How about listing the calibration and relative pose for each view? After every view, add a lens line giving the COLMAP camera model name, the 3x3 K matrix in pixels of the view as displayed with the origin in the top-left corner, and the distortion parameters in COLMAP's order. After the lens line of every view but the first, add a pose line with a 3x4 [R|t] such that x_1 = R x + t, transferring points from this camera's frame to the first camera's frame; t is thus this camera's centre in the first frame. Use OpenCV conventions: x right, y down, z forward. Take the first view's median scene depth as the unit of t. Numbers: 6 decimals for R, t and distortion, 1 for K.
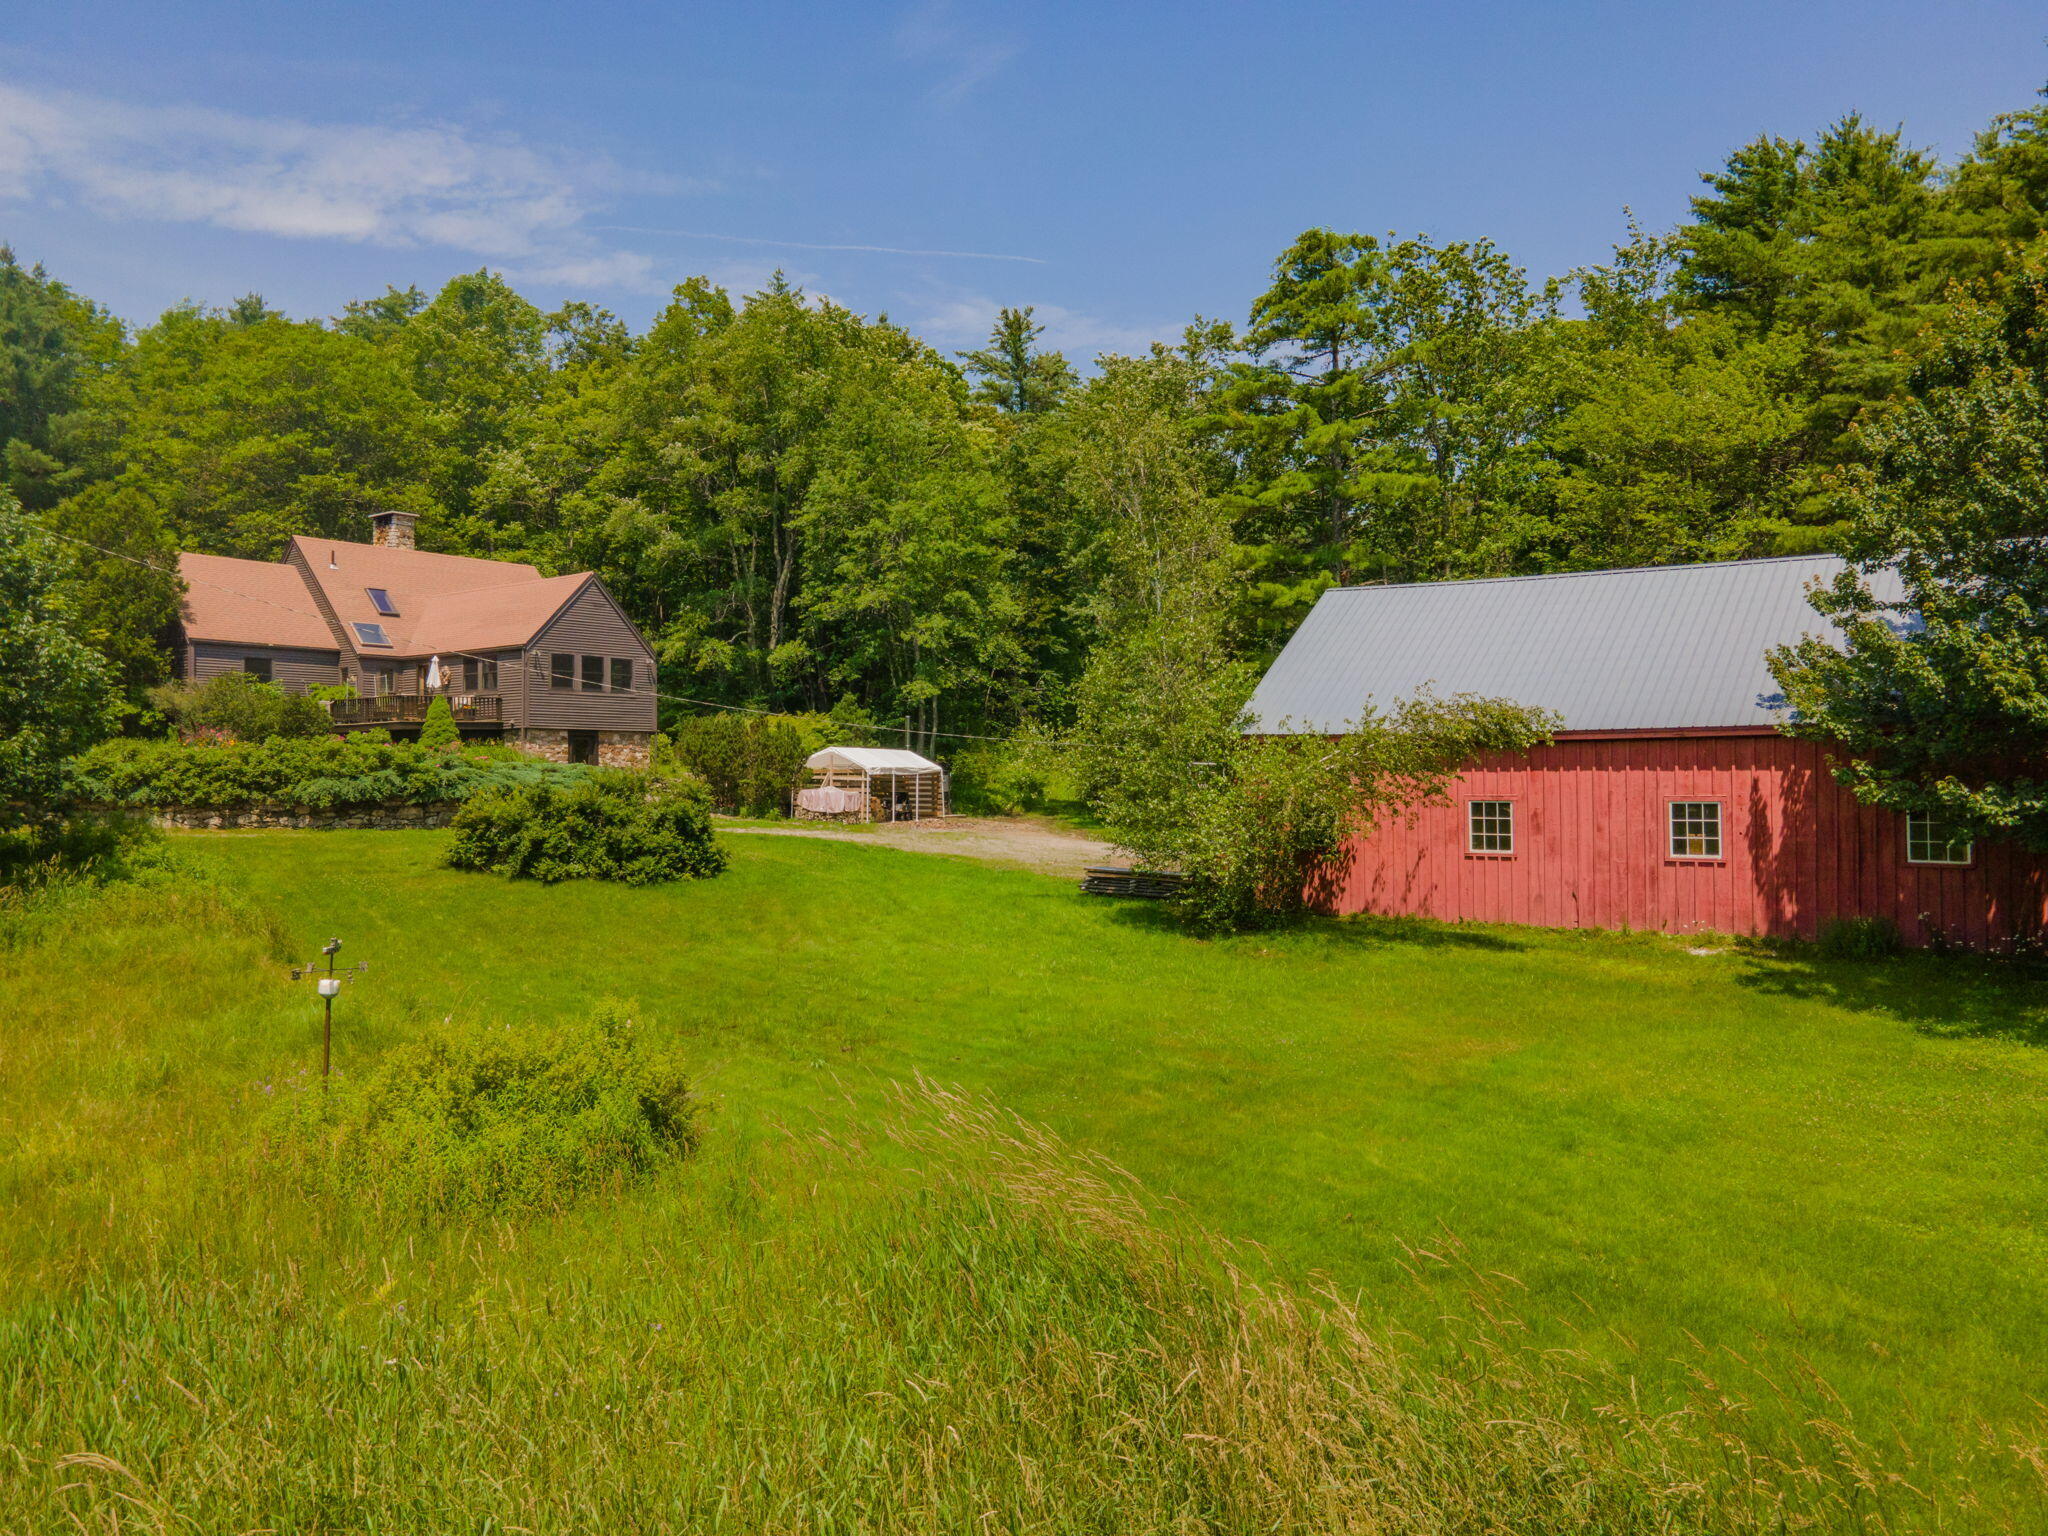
lens RADIAL K [[1425.4, 0, 1024.0], [0, 1425.4, 768.0], [0, 0, 1]] dist [-0.001155, 0.033221]
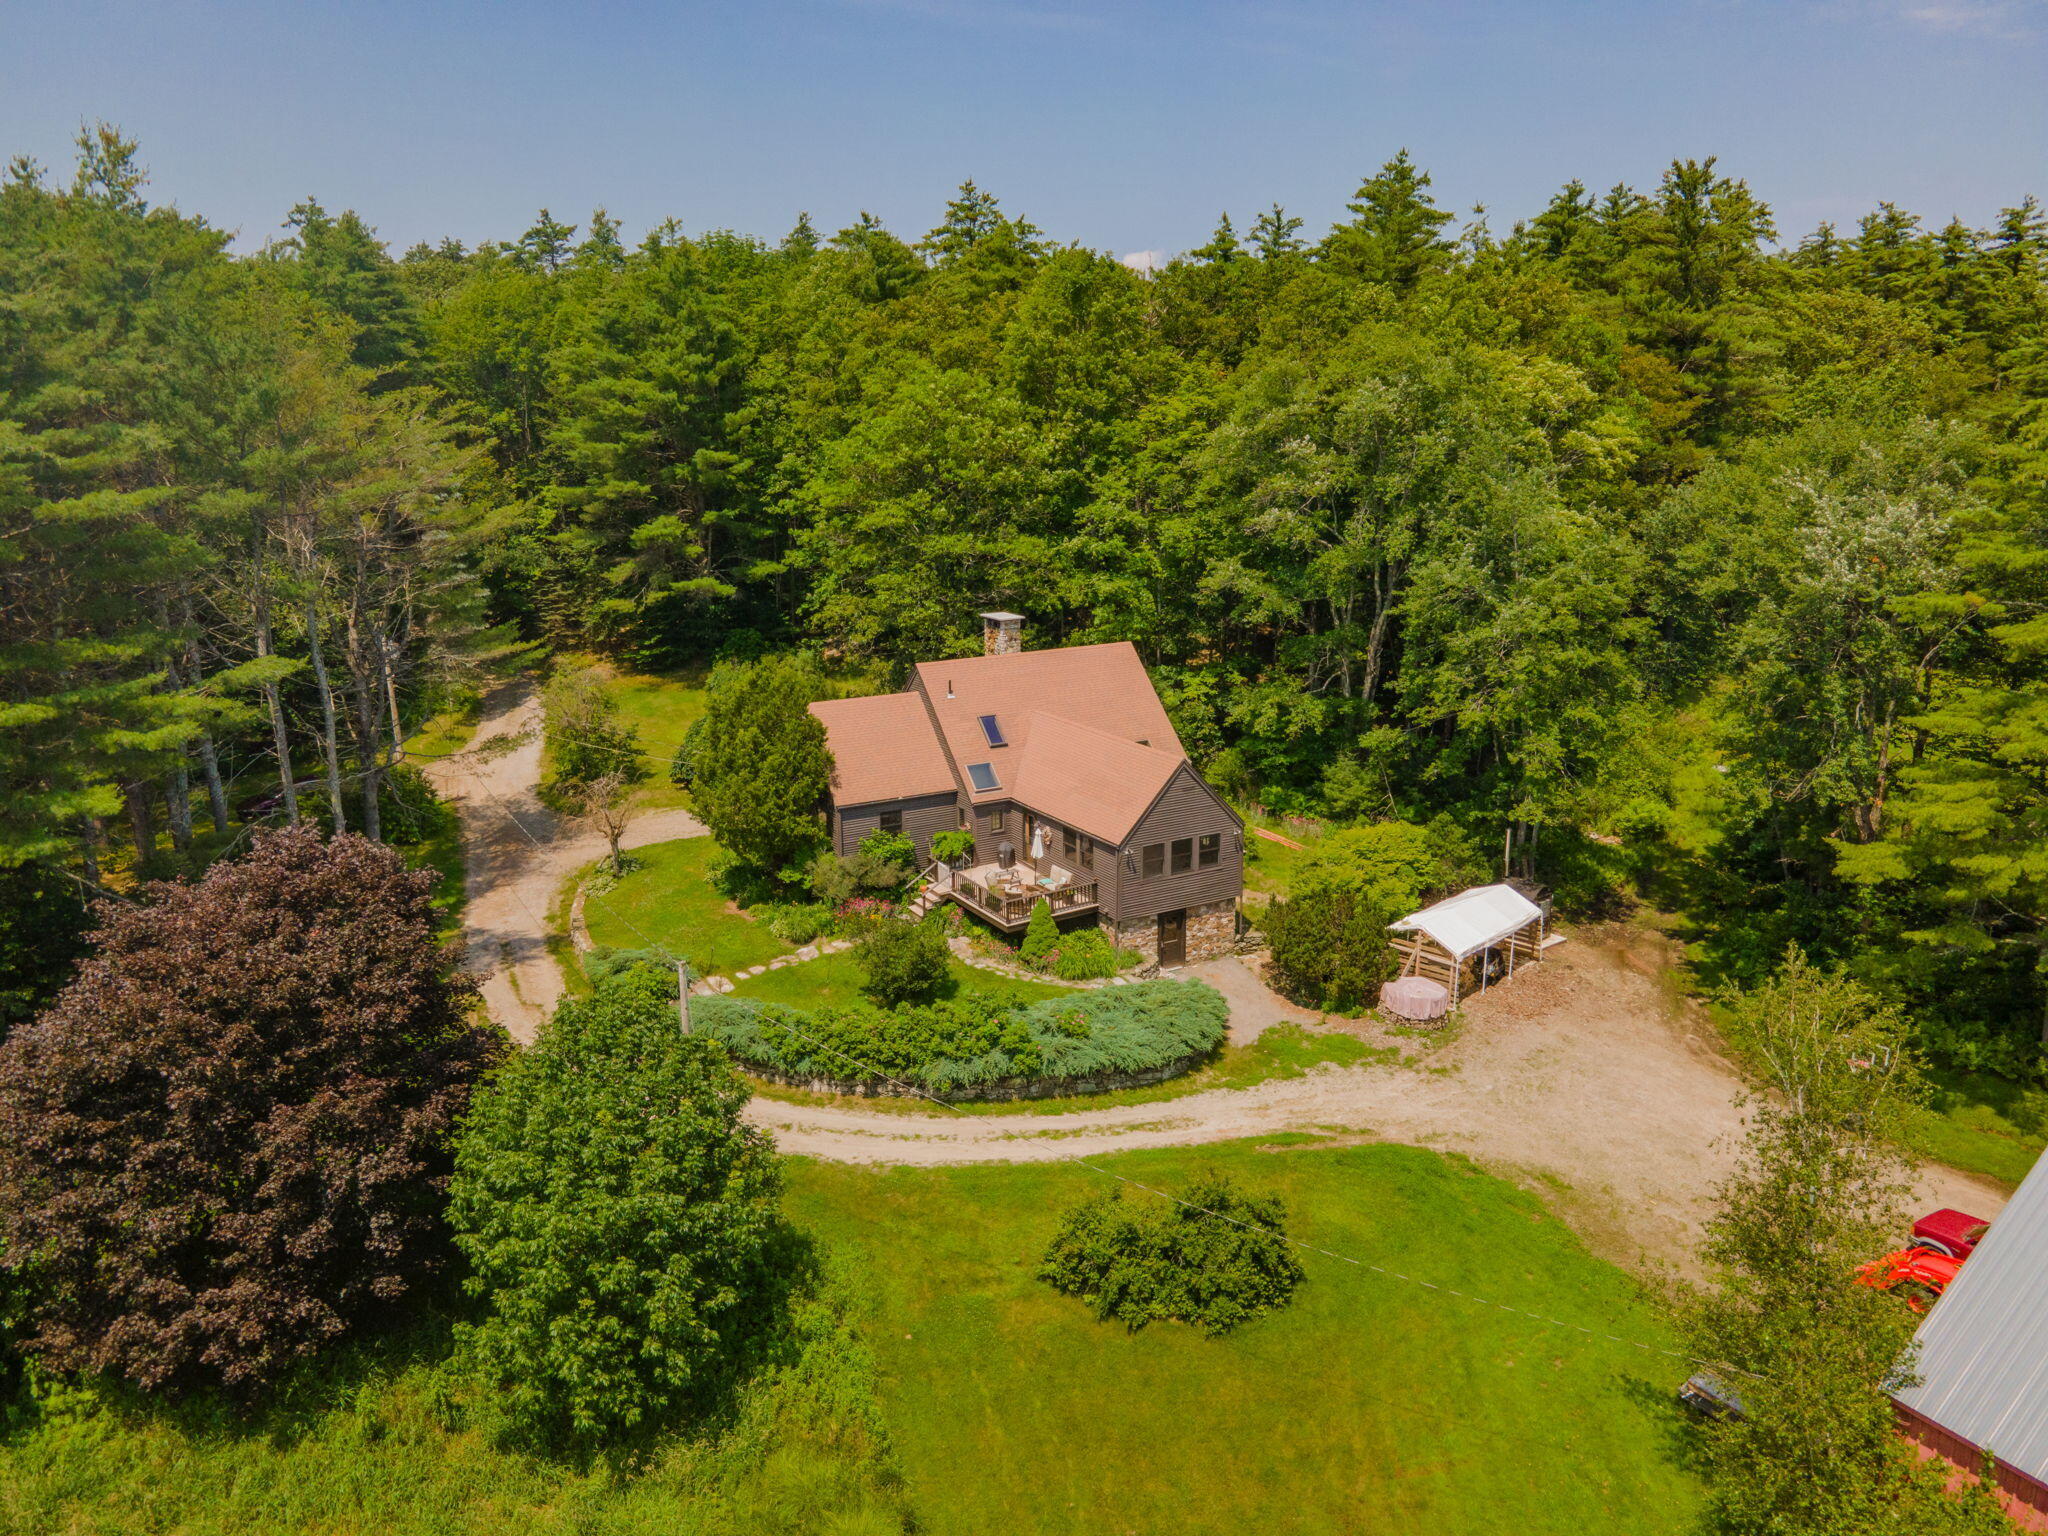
lens RADIAL K [[1425.4, 0, 1024.0], [0, 1425.4, 768.0], [0, 0, 1]] dist [-0.001155, 0.033221]
pose [[0.918551, 0.087798, -0.385429, -0.022244], [0.006447, 0.971566, 0.236682, -0.380016], [0.395250, -0.219889, 0.891867, 0.071155]]
